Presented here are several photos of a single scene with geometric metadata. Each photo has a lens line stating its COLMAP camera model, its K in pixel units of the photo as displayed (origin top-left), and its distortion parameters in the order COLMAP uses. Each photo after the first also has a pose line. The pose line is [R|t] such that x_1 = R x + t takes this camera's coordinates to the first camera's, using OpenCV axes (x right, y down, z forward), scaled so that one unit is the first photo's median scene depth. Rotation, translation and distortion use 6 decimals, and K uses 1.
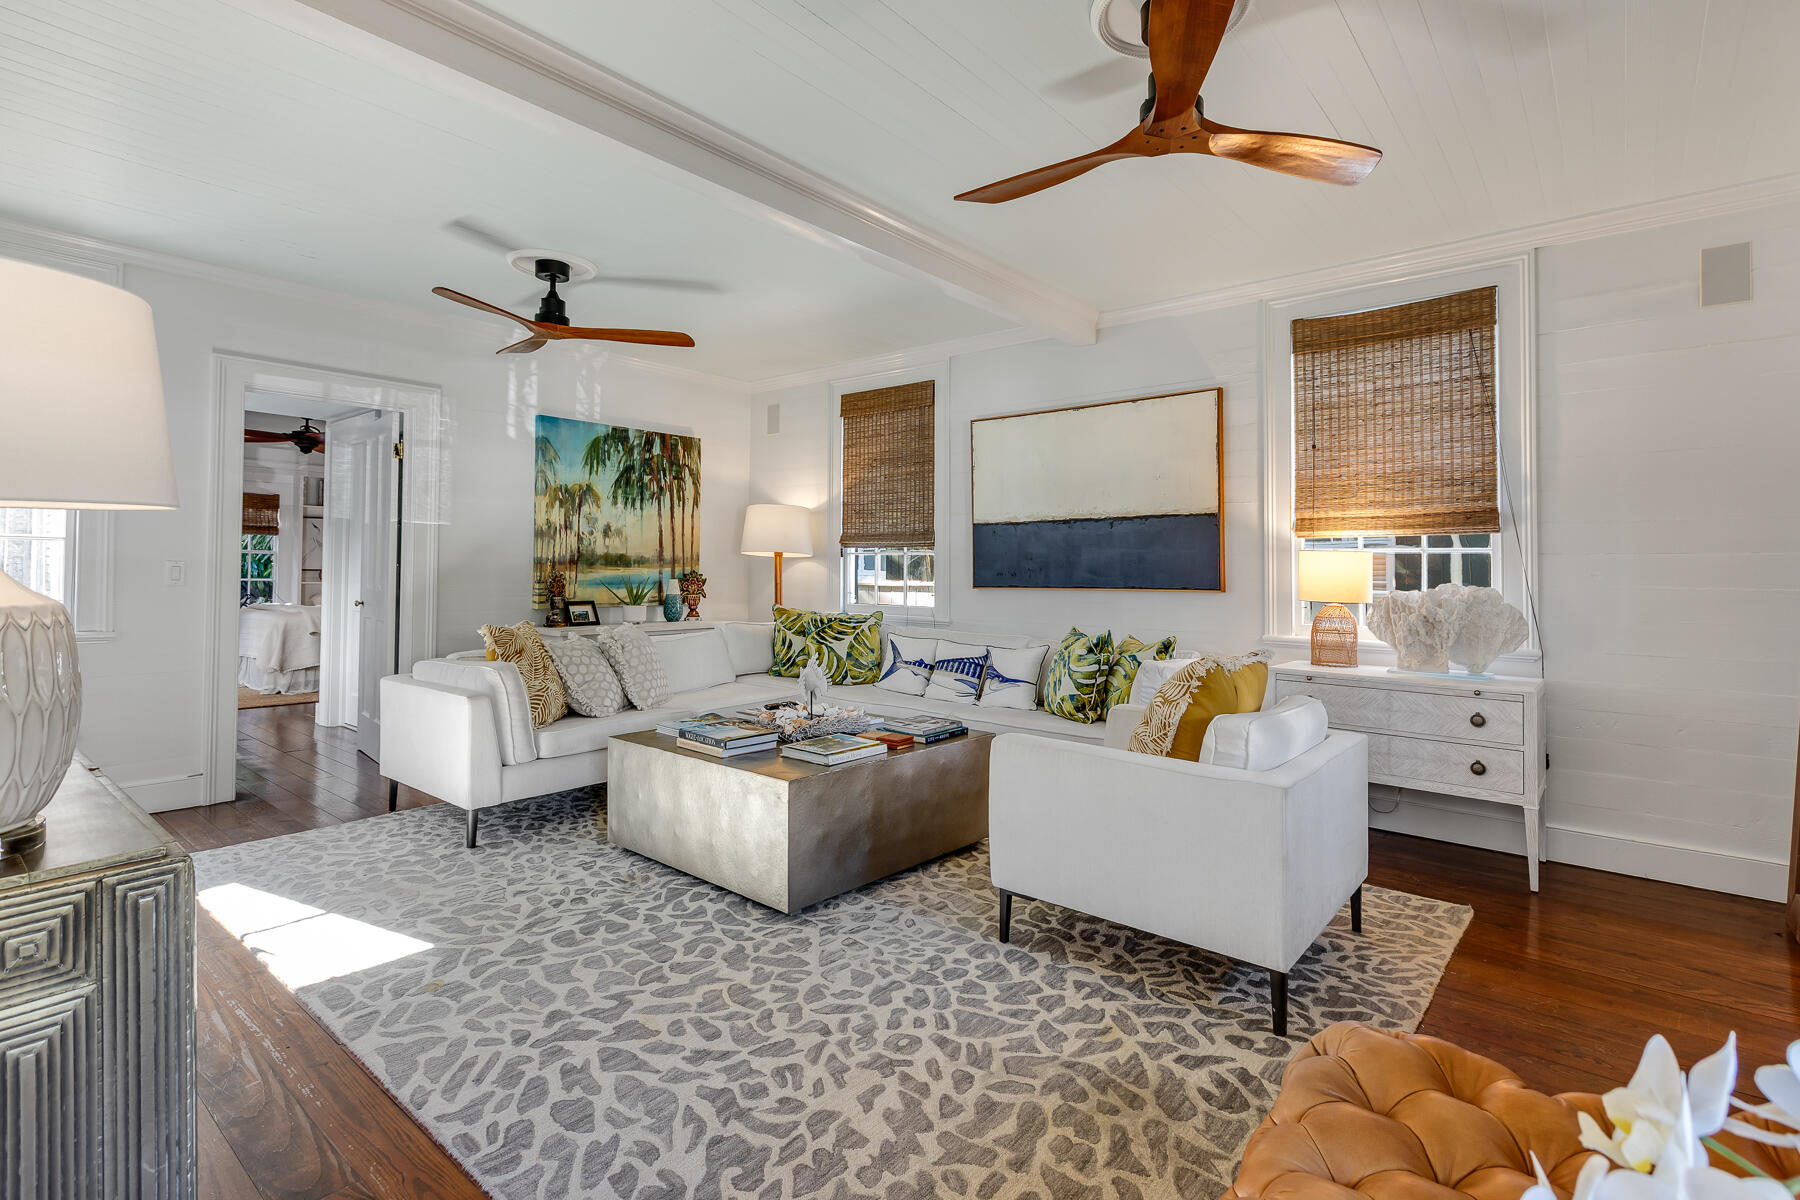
lens RADIAL K [[862.1, 0, 908.8], [0, 862.1, 554.9], [0, 0, 1]] dist [0.000308, 0.001421]
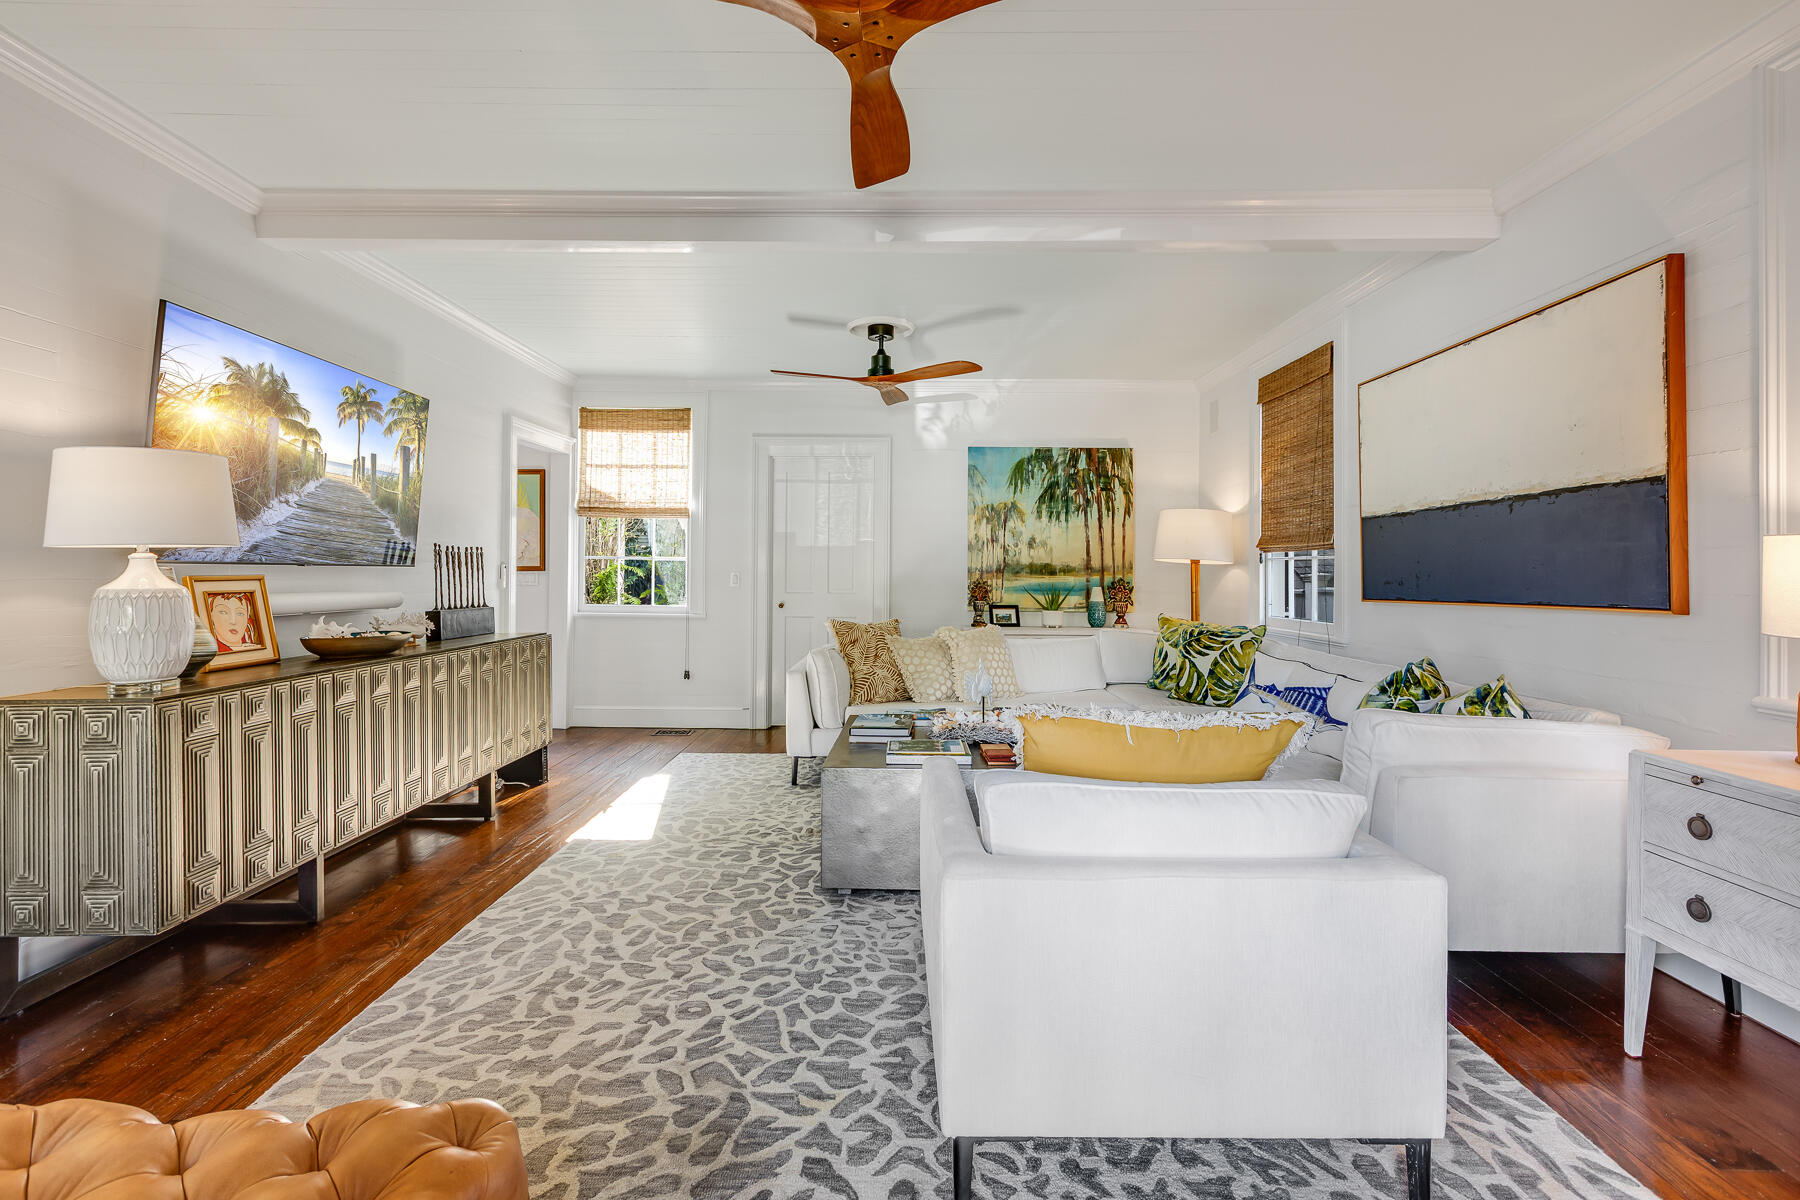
lens RADIAL K [[804.9, 0, 893.6], [0, 804.9, 573.5], [0, 0, 1]] dist [0.000238, -0.000473]
pose [[0.636289, -0.005066, -0.771434, 0.472755], [0.011714, 0.999927, 0.003096, 0.009074], [0.771362, -0.011006, 0.636302, 0.280938]]
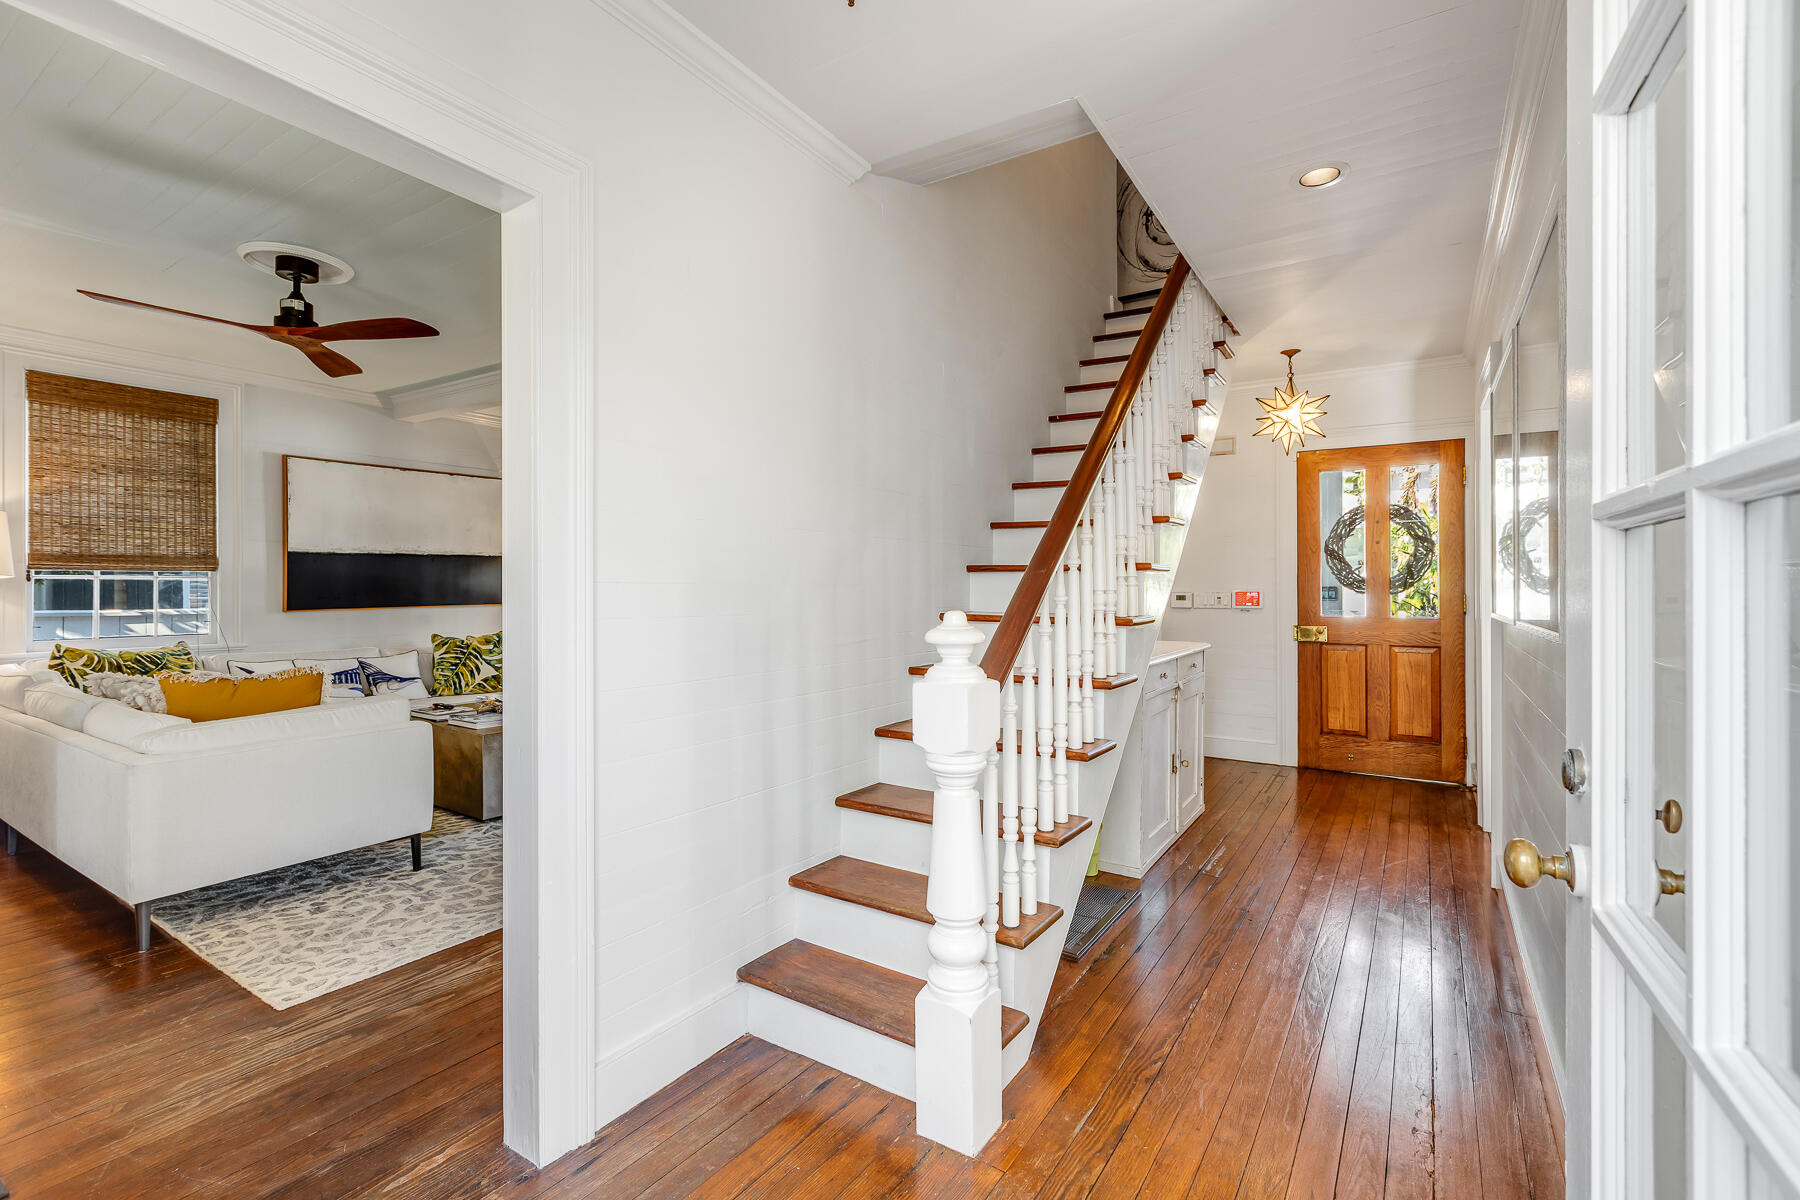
lens RADIAL K [[804.9, 0, 898.0], [0, 804.9, 589.1], [0, 0, 1]] dist [0.000238, -0.000473]
pose [[-0.111592, -0.013139, 0.993667, -1.307030], [-0.015846, 0.999809, 0.011441, -0.016286], [-0.993628, -0.014469, -0.111779, 0.460004]]
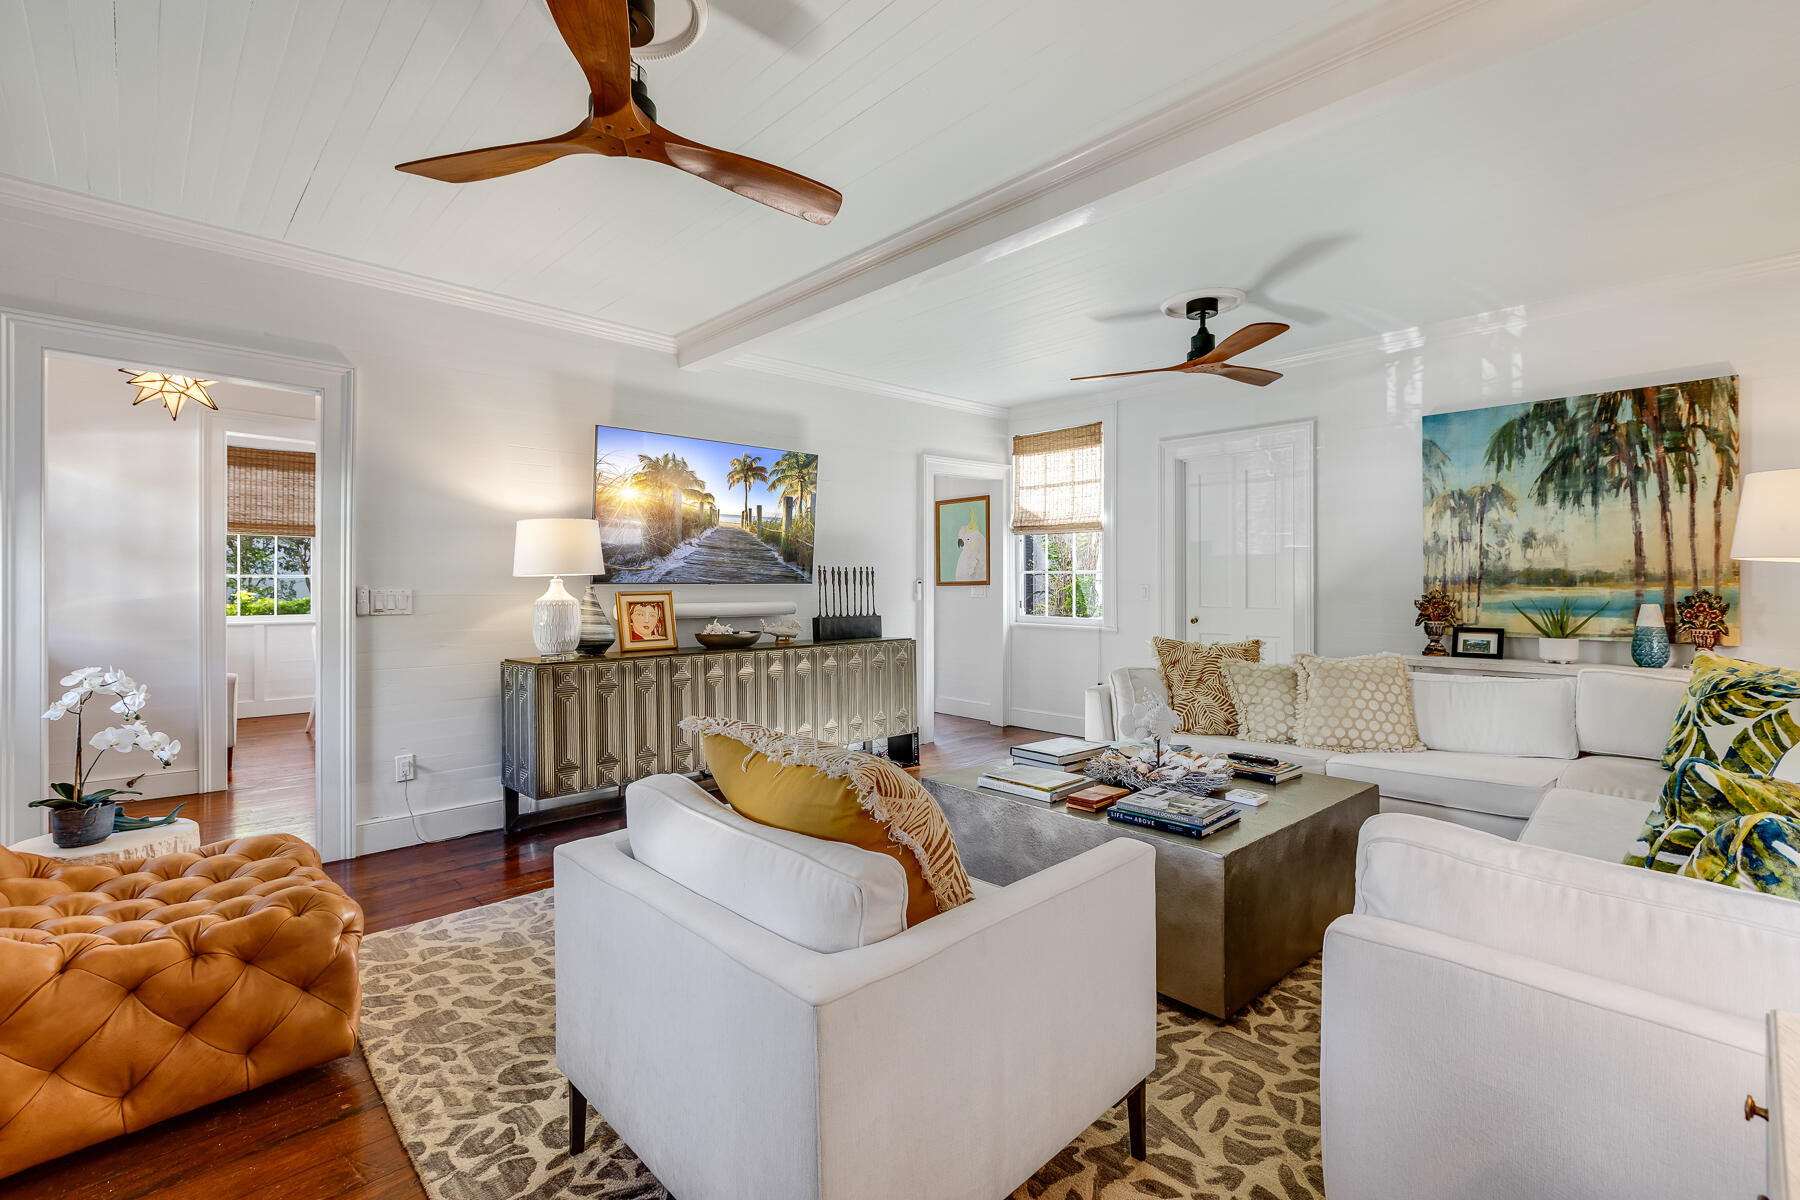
lens RADIAL K [[804.9, 0, 900.4], [0, 804.9, 585.1], [0, 0, 1]] dist [0.000238, -0.000473]
pose [[-0.116066, -0.007552, -0.993213, 0.605024], [0.017330, 0.999803, -0.009627, 0.014021], [0.993090, -0.018330, -0.115912, 0.731194]]
